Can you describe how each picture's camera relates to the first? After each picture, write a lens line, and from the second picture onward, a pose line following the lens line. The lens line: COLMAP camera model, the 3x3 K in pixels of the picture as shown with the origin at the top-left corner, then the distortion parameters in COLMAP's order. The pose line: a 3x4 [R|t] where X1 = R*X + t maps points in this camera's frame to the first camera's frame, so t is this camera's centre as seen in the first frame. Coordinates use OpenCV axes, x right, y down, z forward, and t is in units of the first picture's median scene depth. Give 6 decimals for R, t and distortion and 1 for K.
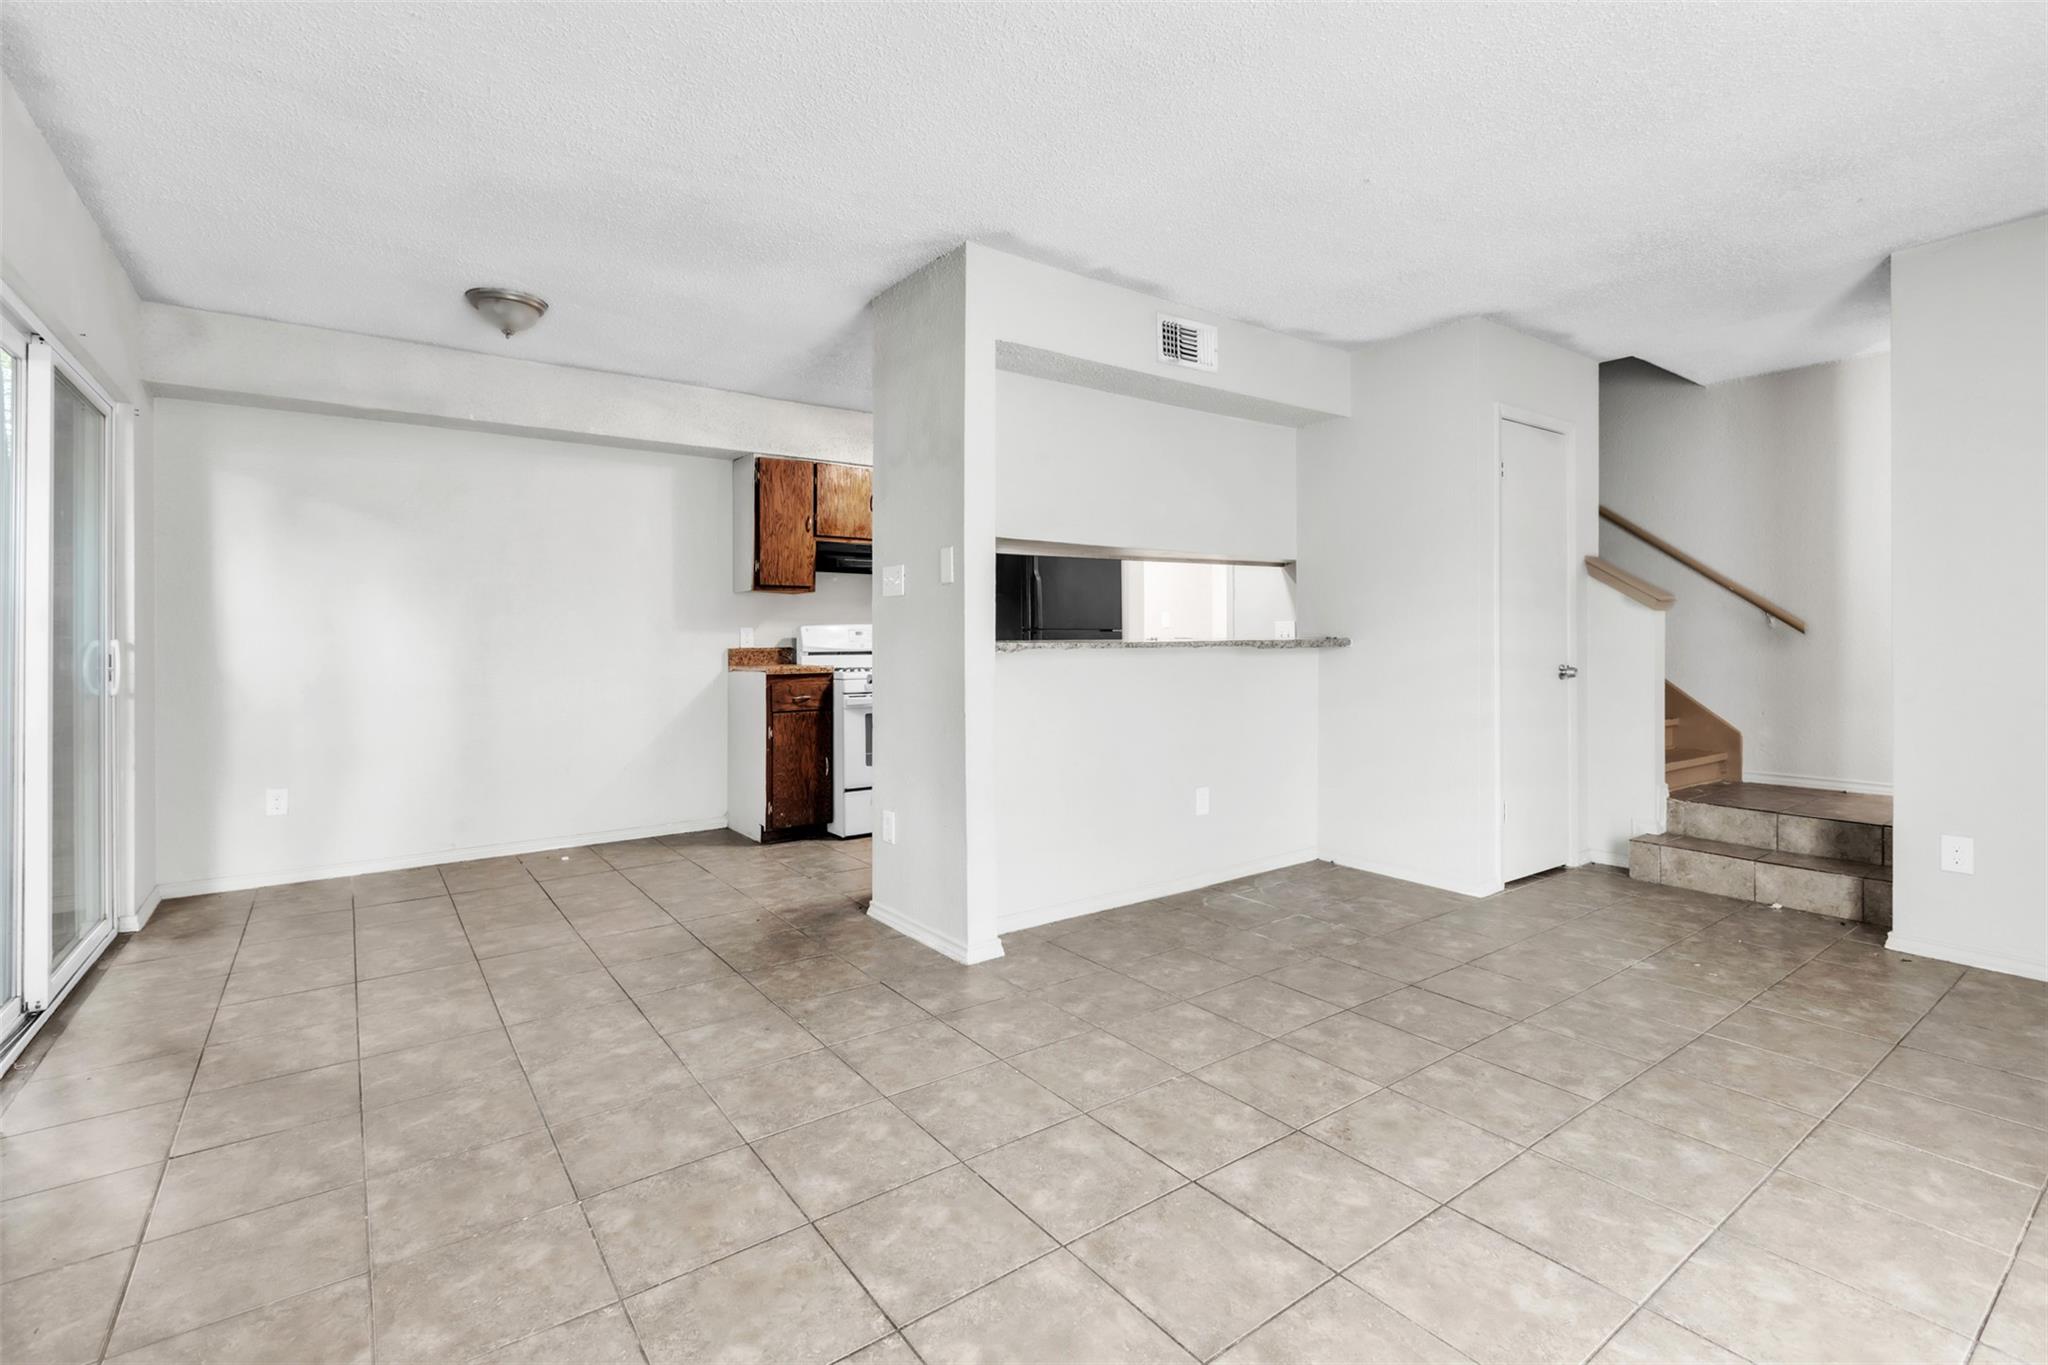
lens RADIAL K [[905.5, 0, 1014.1], [0, 905.5, 665.3], [0, 0, 1]] dist [0.000795, 0.000119]
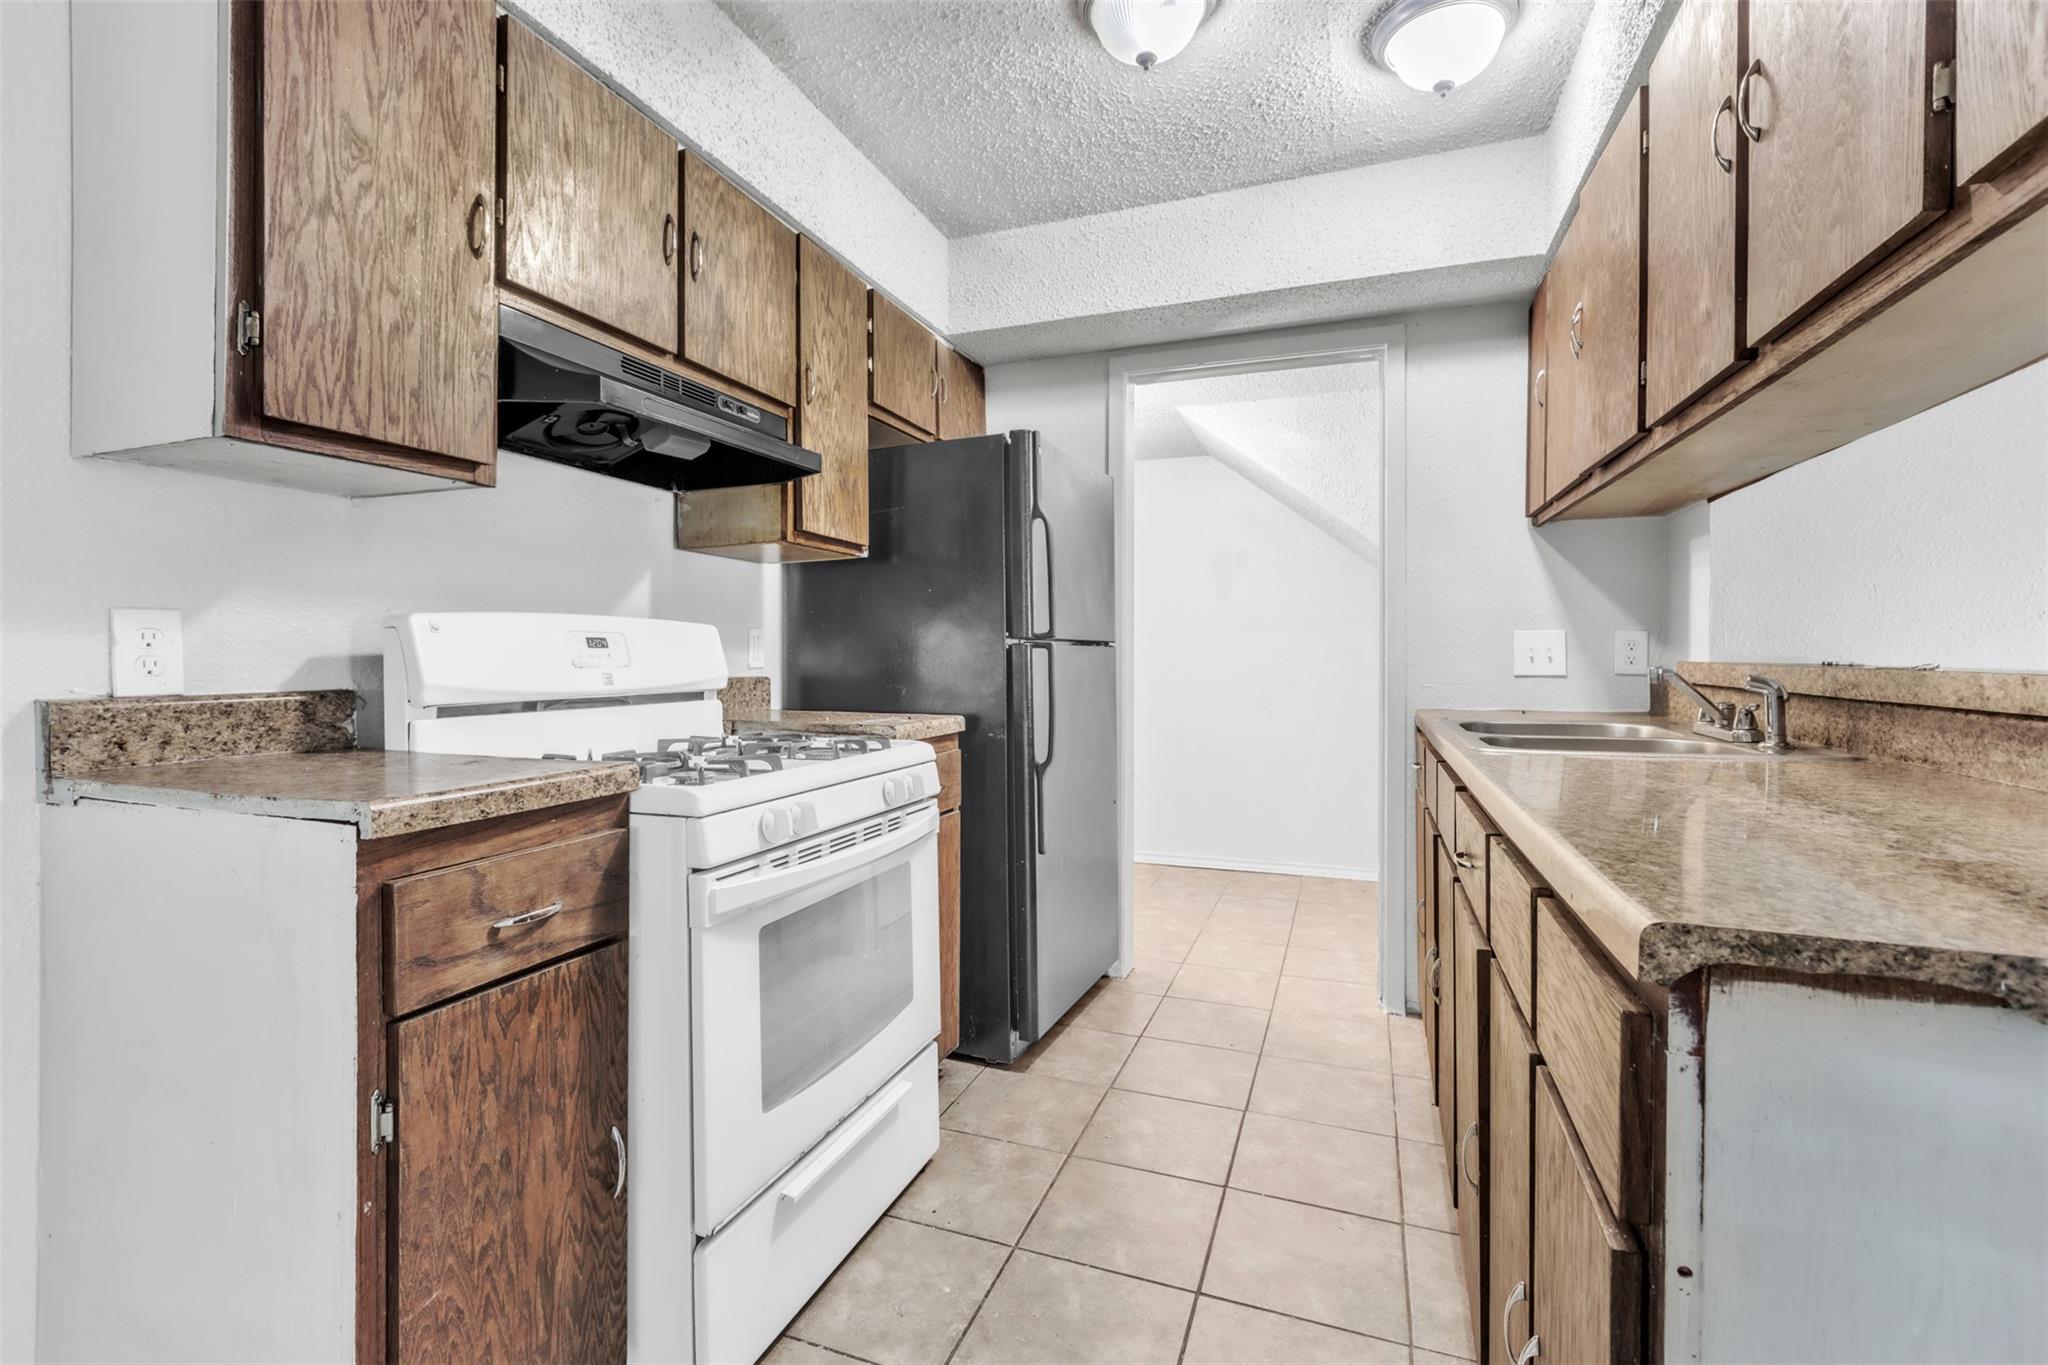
lens RADIAL K [[905.5, 0, 1035.0], [0, 905.5, 671.8], [0, 0, 1]] dist [0.000795, 0.000119]
pose [[0.823005, -0.002044, 0.568031, -0.249417], [0.007972, 0.999937, -0.007952, -0.022877], [-0.567978, 0.011073, 0.822969, 0.707076]]
